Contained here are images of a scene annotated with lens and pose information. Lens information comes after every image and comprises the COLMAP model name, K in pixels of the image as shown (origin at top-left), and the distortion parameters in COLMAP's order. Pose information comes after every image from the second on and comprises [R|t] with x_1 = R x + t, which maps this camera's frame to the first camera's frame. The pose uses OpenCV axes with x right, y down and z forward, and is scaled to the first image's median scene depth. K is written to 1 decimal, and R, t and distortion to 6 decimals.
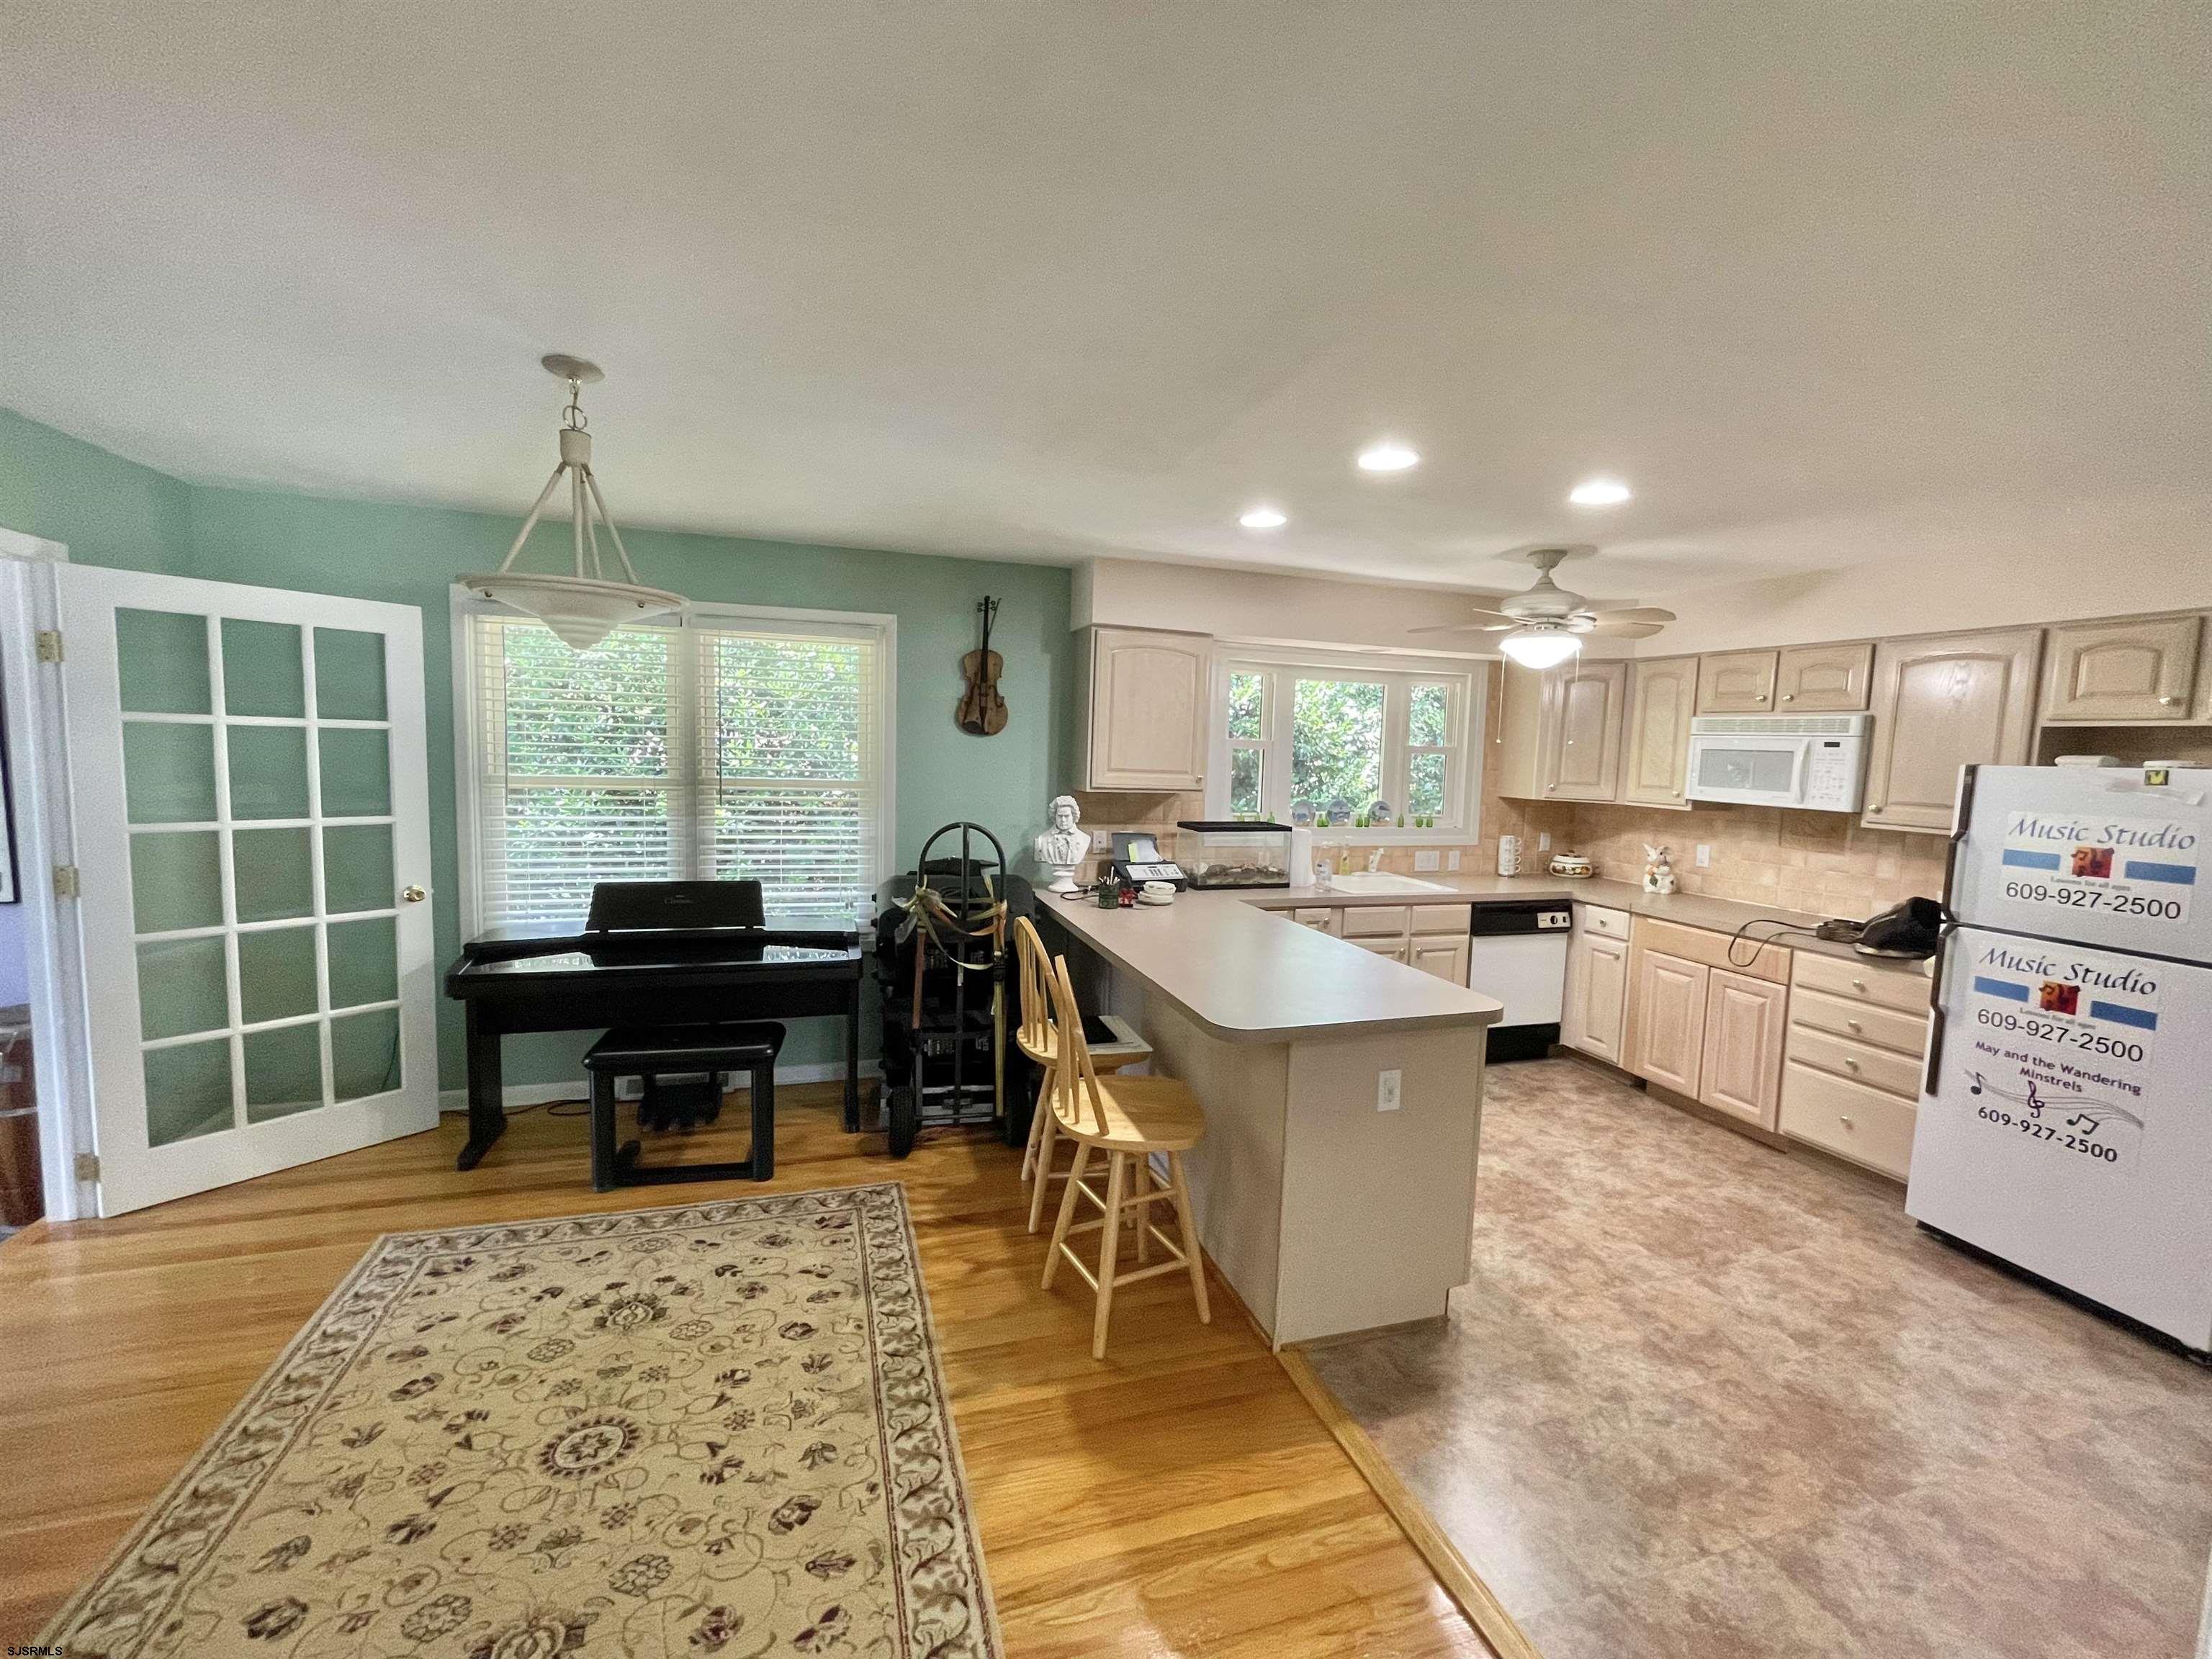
lens RADIAL K [[892.1, 0, 1100.2], [0, 892.1, 828.3], [0, 0, 1]] dist [0.002763, -0.003668]
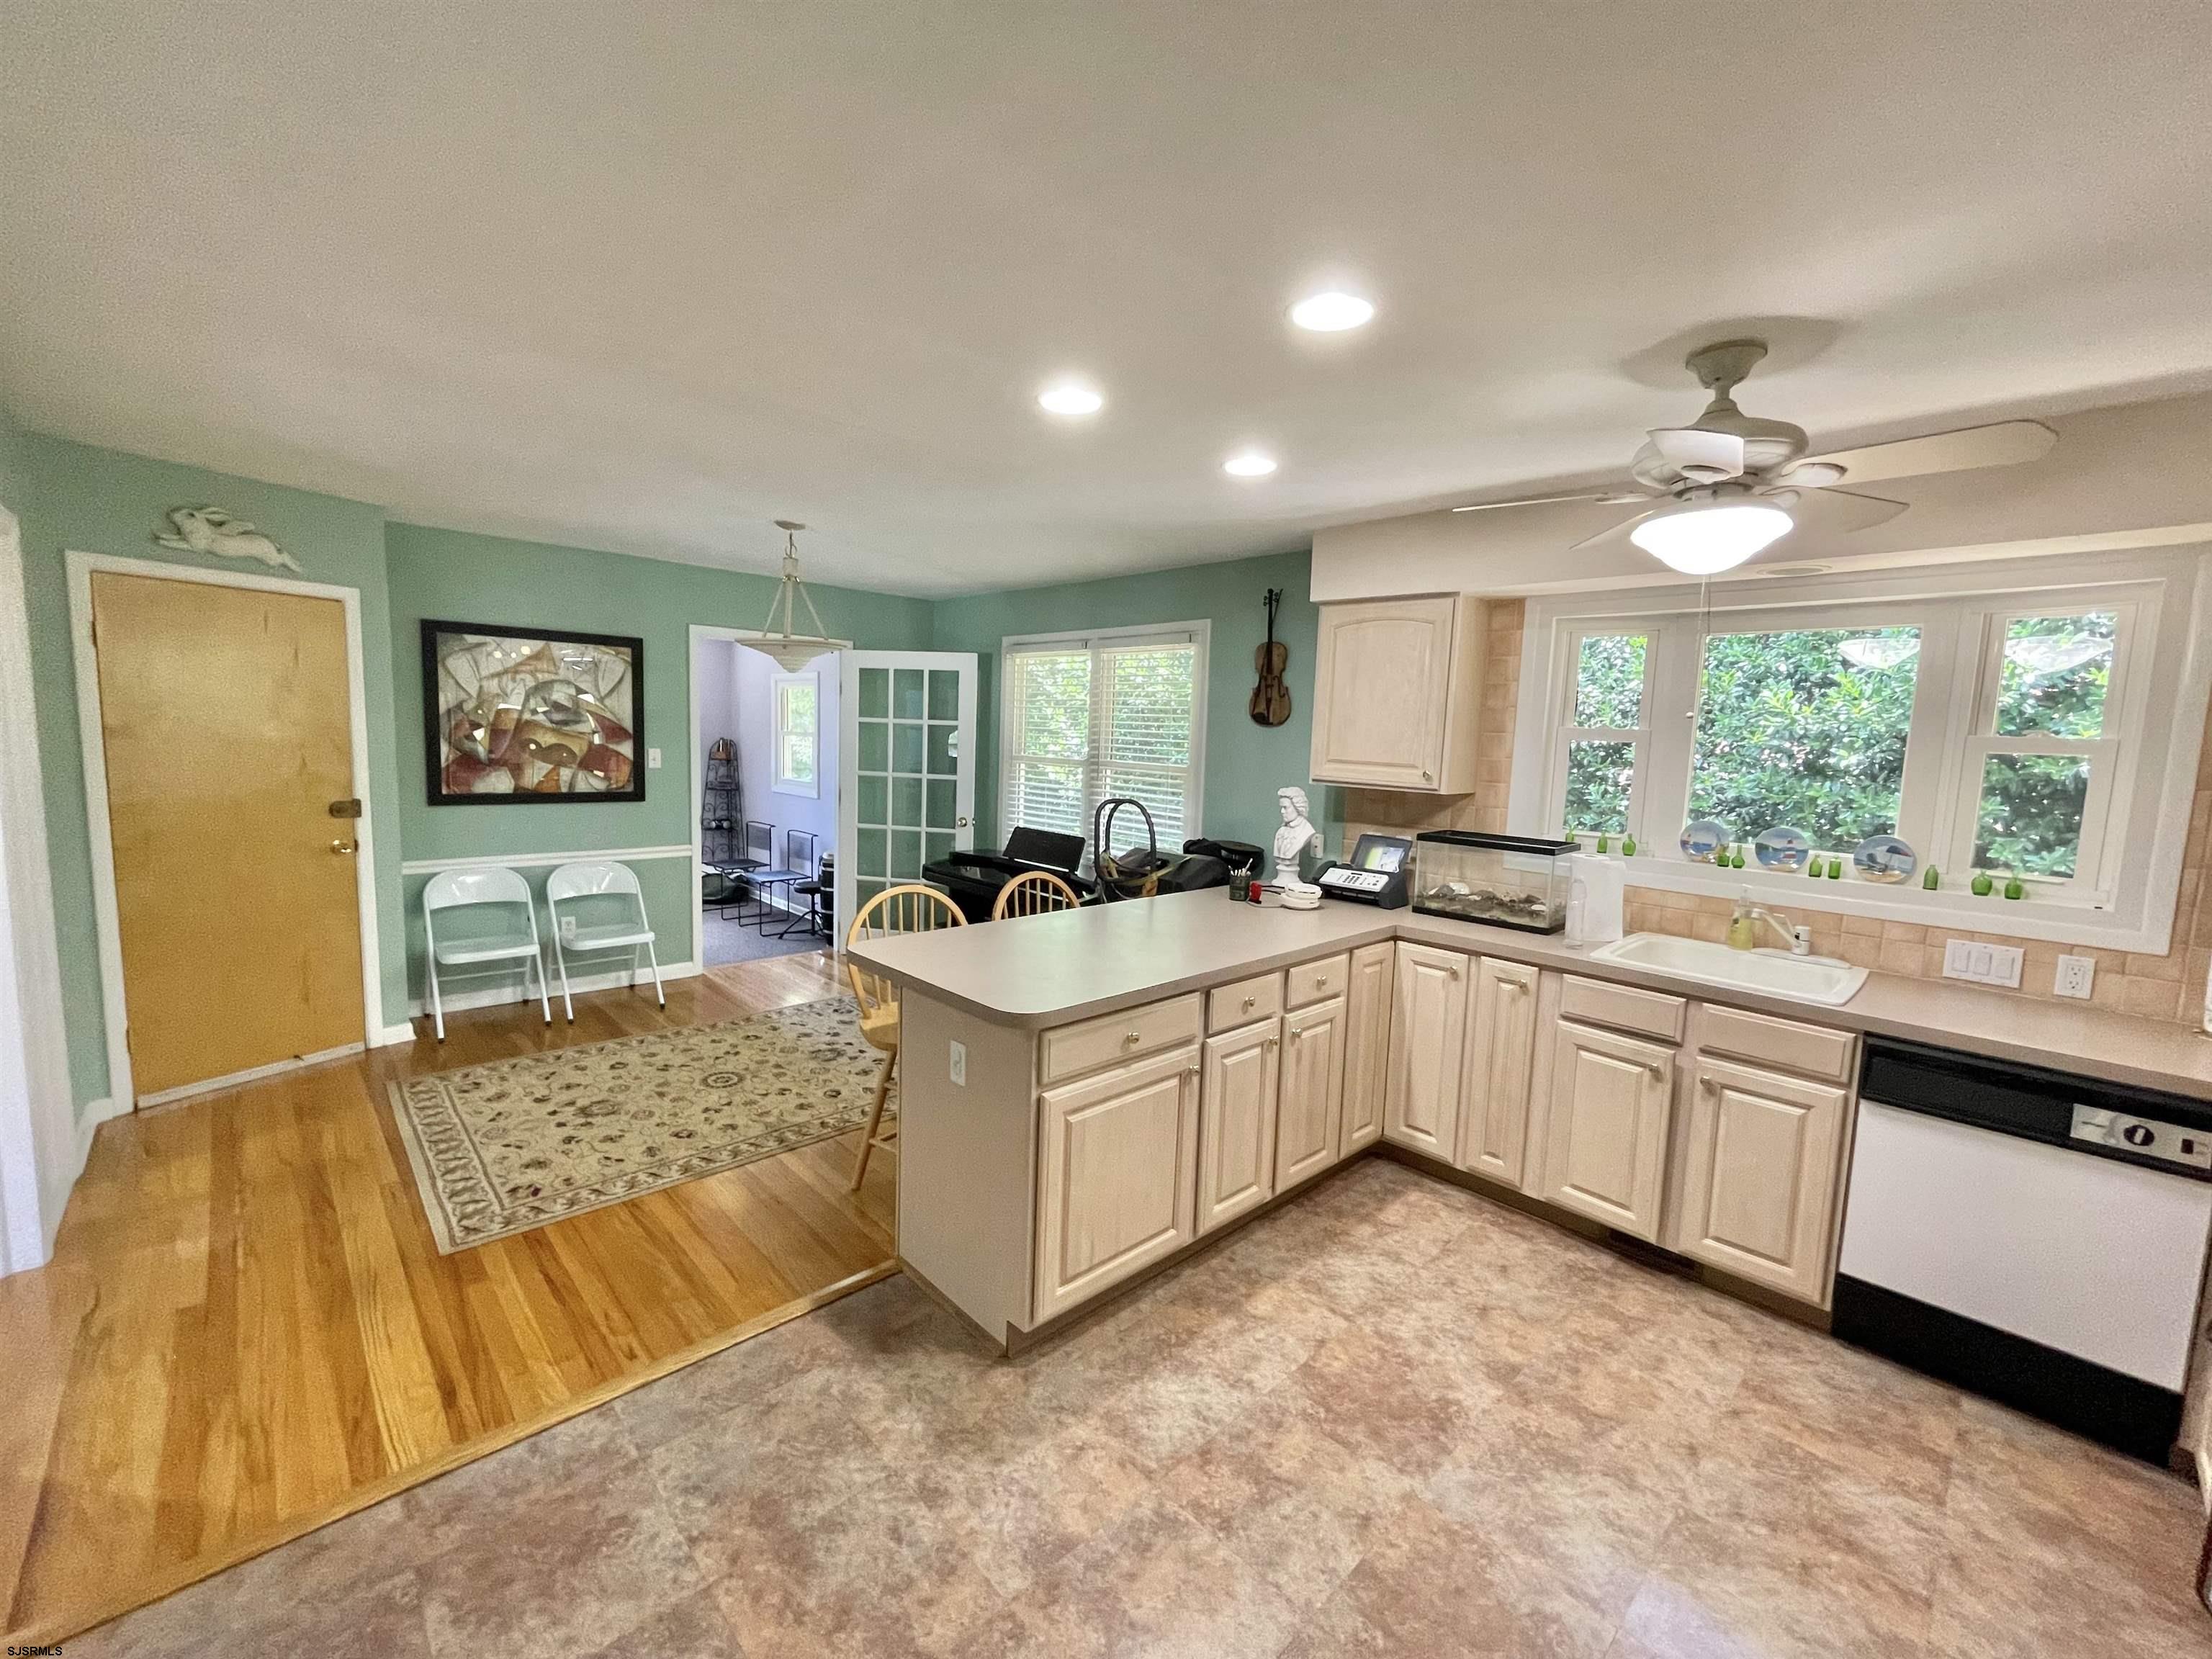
lens RADIAL K [[892.1, 0, 1106.9], [0, 892.1, 826.9], [0, 0, 1]] dist [0.002763, -0.003668]
pose [[0.445158, 0.081034, -0.891778, 0.919141], [-0.102670, 0.993948, 0.039067, -0.013633], [0.889547, 0.074168, 0.450784, 0.503569]]
